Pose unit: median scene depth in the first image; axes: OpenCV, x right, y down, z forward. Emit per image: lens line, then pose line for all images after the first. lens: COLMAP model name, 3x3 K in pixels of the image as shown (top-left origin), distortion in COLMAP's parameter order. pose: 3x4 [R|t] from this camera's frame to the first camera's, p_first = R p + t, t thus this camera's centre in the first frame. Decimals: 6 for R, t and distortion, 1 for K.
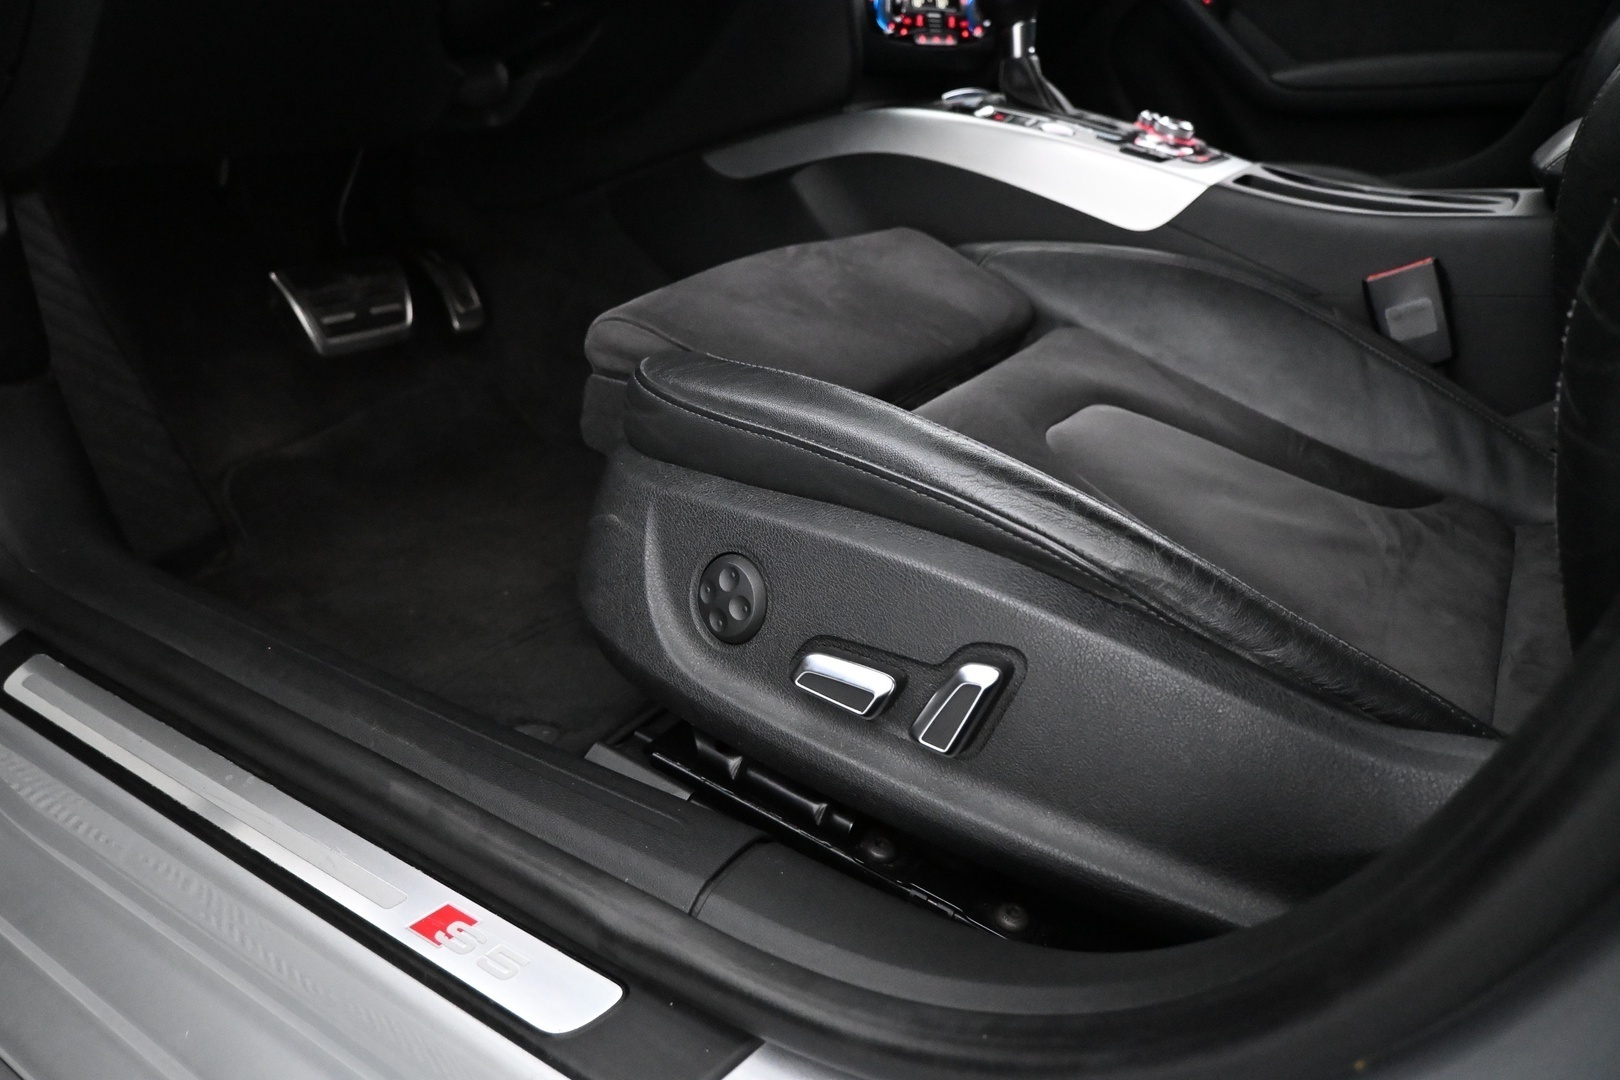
lens RADIAL K [[1111.6, 0, 817.2], [0, 1111.6, 539.6], [0, 0, 1]] dist [-0.002744, 0.001092]
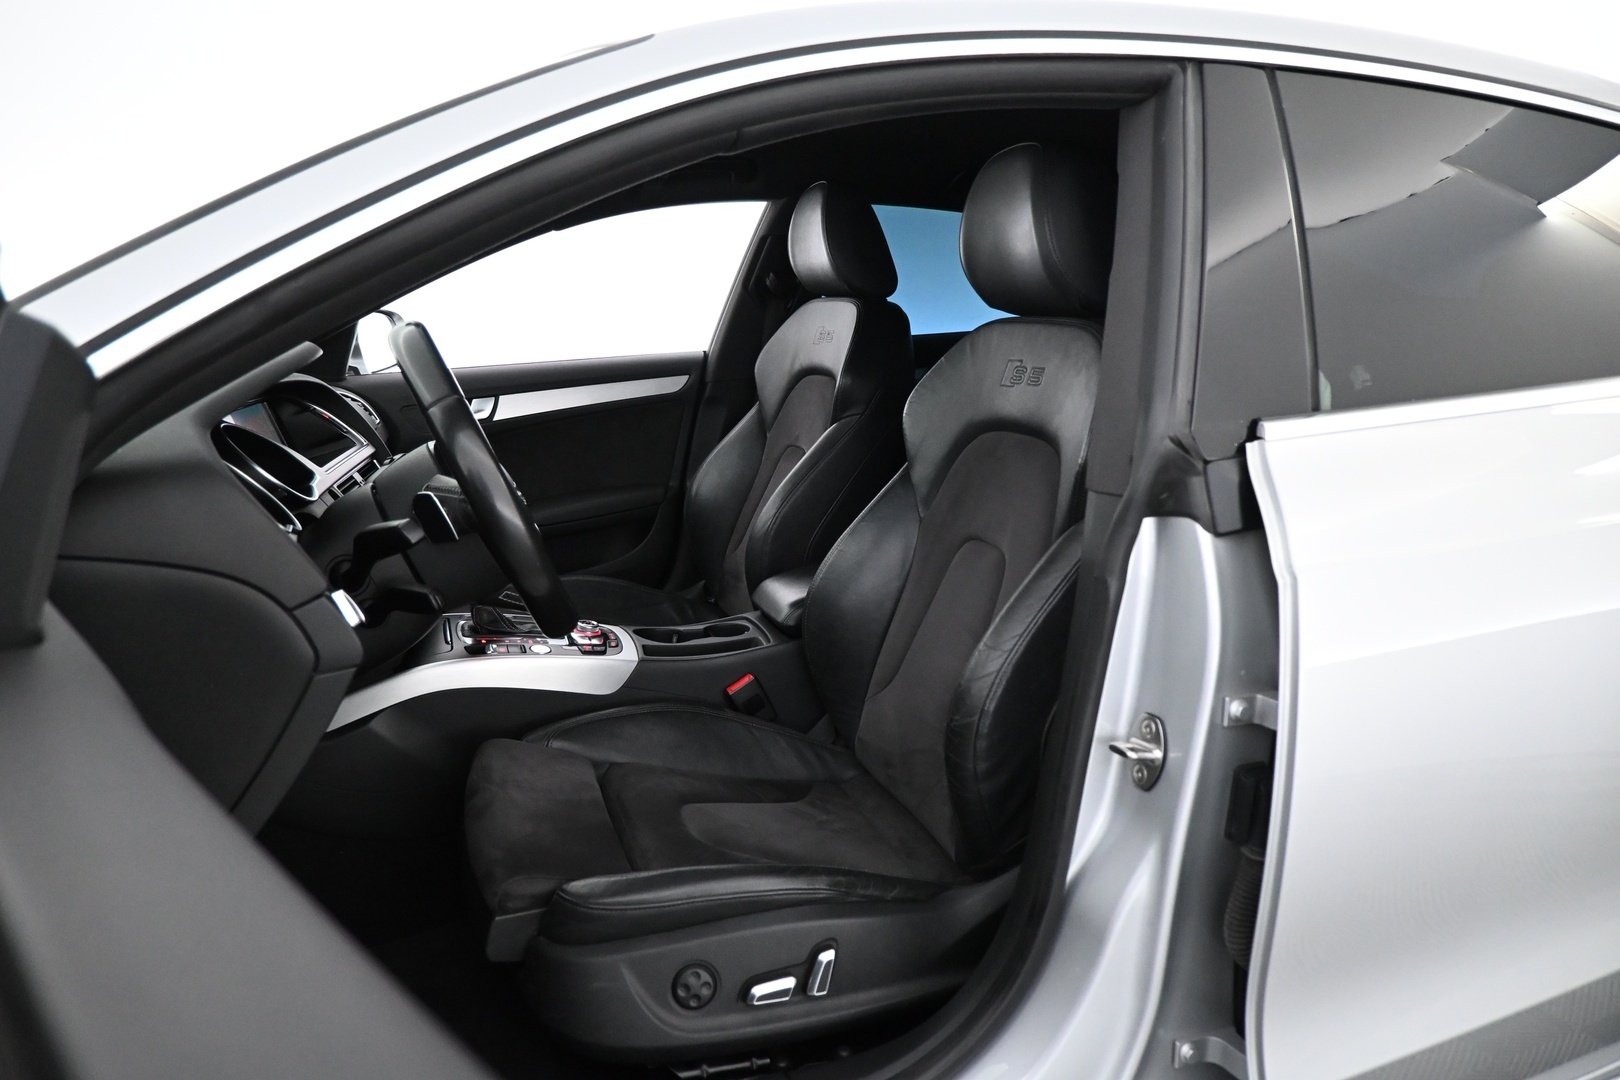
lens RADIAL K [[1111.6, 0, 817.2], [0, 1111.6, 539.6], [0, 0, 1]] dist [-0.002744, 0.001092]
pose [[0.624647, -0.215325, 0.750634, -1.342447], [0.357521, 0.933431, -0.029754, -0.596426], [-0.694258, 0.286953, 0.660048, -0.783956]]
